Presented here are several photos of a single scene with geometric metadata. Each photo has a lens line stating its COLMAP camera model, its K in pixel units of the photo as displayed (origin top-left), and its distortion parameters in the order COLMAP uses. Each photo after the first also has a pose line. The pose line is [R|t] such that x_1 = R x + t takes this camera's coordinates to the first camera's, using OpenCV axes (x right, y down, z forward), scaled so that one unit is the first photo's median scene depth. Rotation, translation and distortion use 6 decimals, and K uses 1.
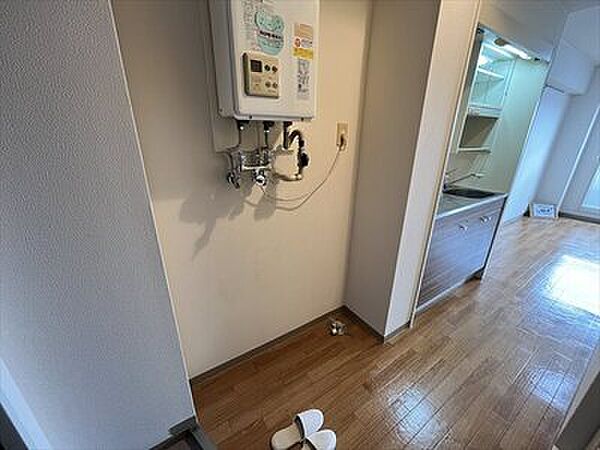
lens RADIAL K [[240.6, 0, 298.5], [0, 240.6, 225.4], [0, 0, 1]] dist [-0.000591, -0.000018]
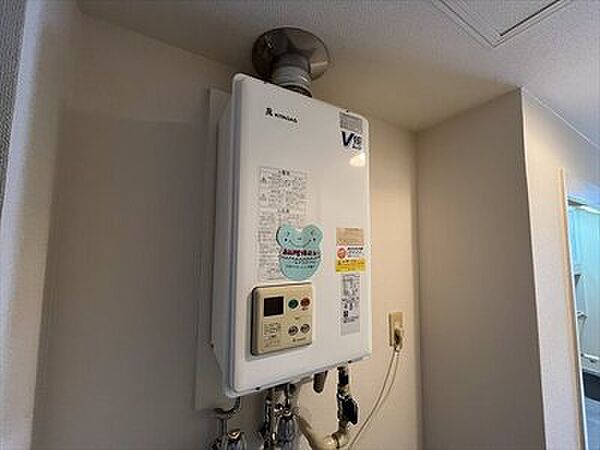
lens RADIAL K [[240.6, 0, 300.6], [0, 240.6, 223.4], [0, 0, 1]] dist [-0.000591, -0.000018]
pose [[0.998351, -0.004556, -0.057221, -0.073694], [-0.019771, 0.908560, -0.417286, -0.559183], [0.053890, 0.417729, 0.906972, 0.380894]]
